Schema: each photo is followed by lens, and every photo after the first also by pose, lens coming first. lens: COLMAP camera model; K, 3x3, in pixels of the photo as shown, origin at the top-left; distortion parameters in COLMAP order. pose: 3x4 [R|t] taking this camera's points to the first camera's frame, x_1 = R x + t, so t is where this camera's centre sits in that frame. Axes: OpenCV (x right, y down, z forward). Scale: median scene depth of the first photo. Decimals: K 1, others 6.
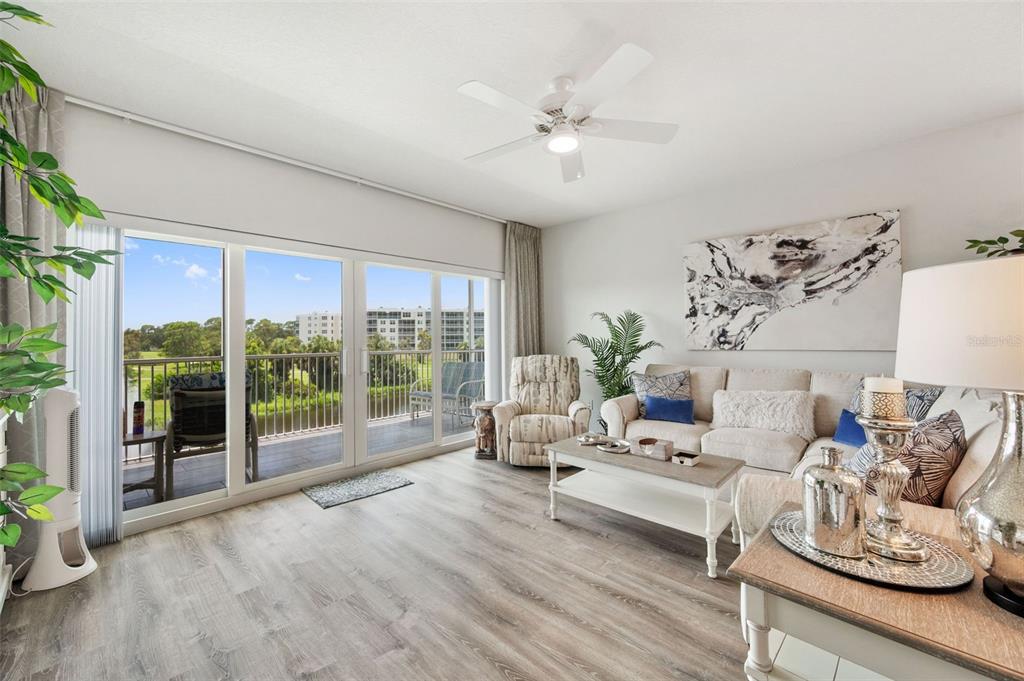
lens RADIAL K [[404.6, 0, 520.1], [0, 404.6, 334.4], [0, 0, 1]] dist [-0.001294, 0.000501]
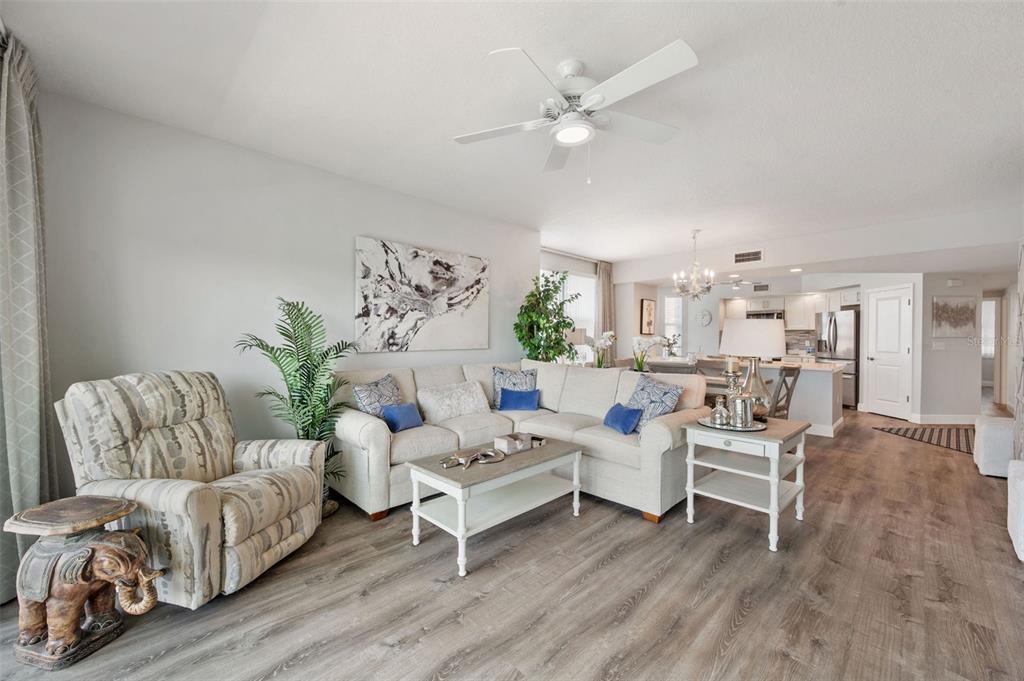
lens RADIAL K [[404.6, 0, 508.6], [0, 404.6, 339.7], [0, 0, 1]] dist [-0.001294, 0.000501]
pose [[0.051679, 0.004382, 0.998654, -0.552696], [-0.015437, 0.999874, -0.003588, 0.008375], [-0.998544, -0.015231, 0.051740, 0.715149]]
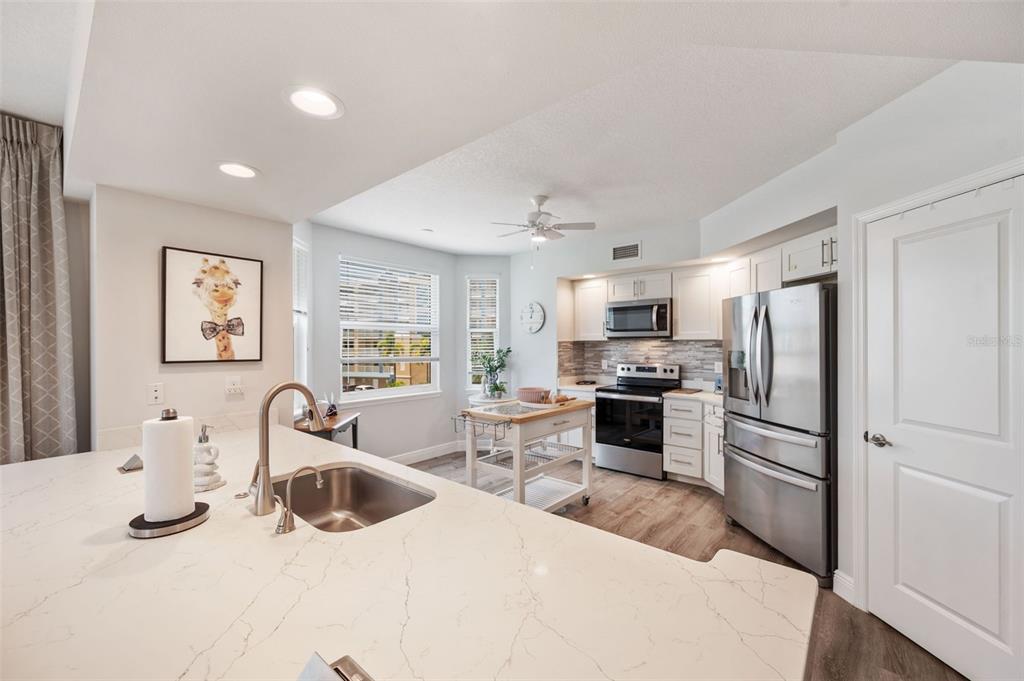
lens RADIAL K [[404.6, 0, 512.3], [0, 404.6, 346.7], [0, 0, 1]] dist [-0.001294, 0.000501]
pose [[-0.045624, 0.002307, 0.998956, 0.978720], [-0.003126, 0.999992, -0.002452, -0.068932], [-0.998954, -0.003234, -0.045616, -0.416719]]
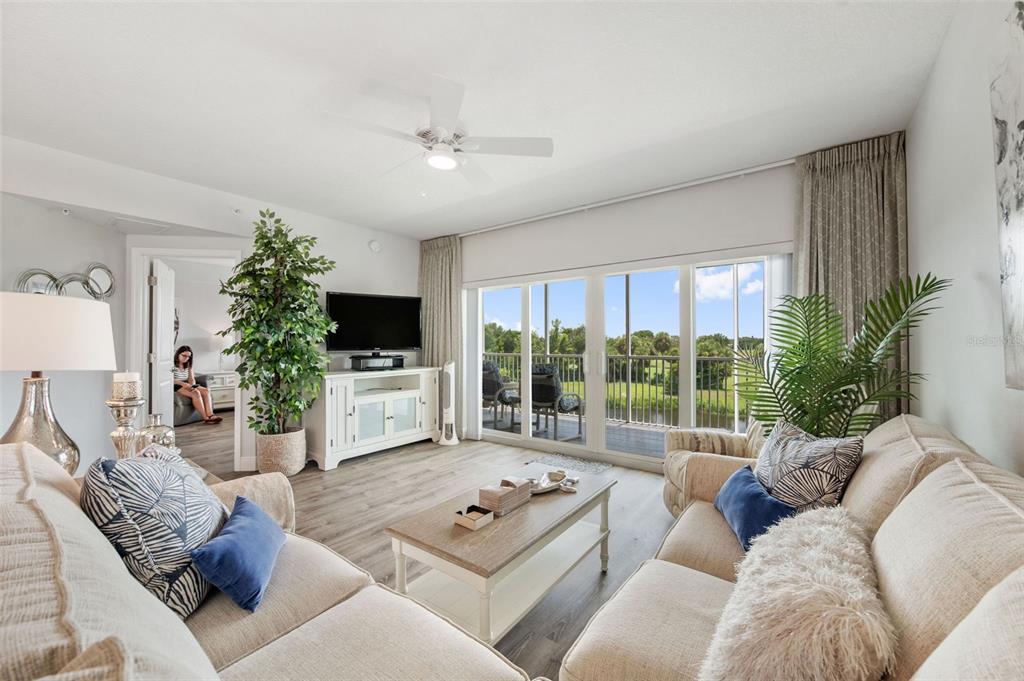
lens RADIAL K [[404.6, 0, 511.0], [0, 404.6, 342.1], [0, 0, 1]] dist [-0.001294, 0.000501]
pose [[0.105062, 0.004191, -0.994457, 0.784578], [0.008069, 0.999955, 0.005066, -0.000201], [0.994433, -0.008557, 0.105024, 0.697527]]
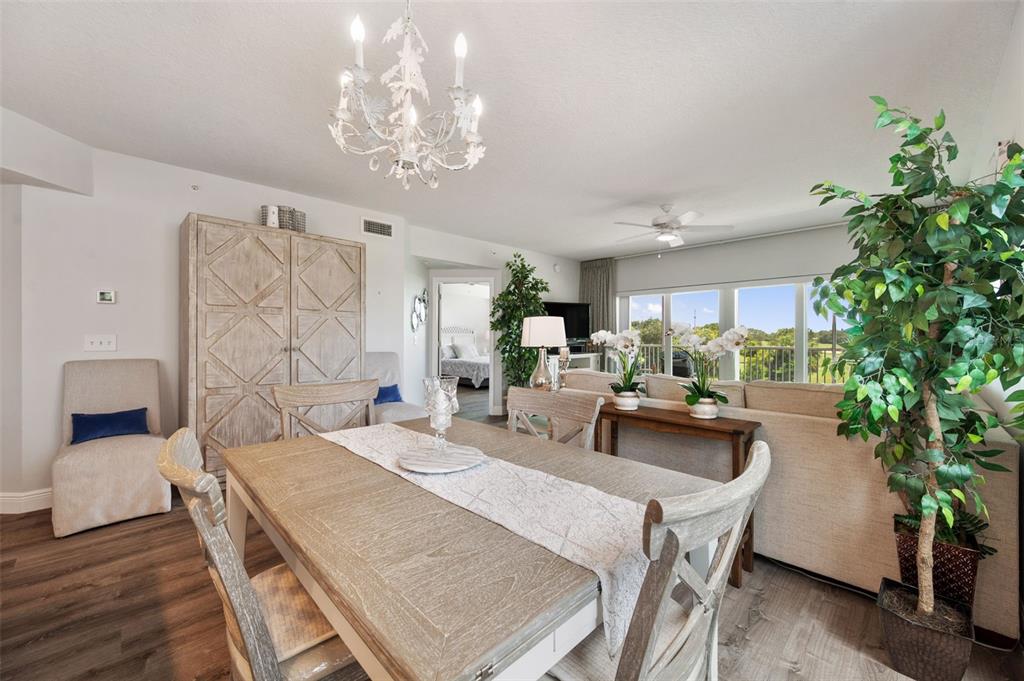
lens RADIAL K [[404.6, 0, 512.7], [0, 404.6, 333.7], [0, 0, 1]] dist [-0.001294, 0.000501]
pose [[-0.037464, 0.002402, -0.999295, 1.394792], [0.005455, 0.999983, 0.002199, -0.008094], [0.999283, -0.005369, -0.037476, 0.211467]]
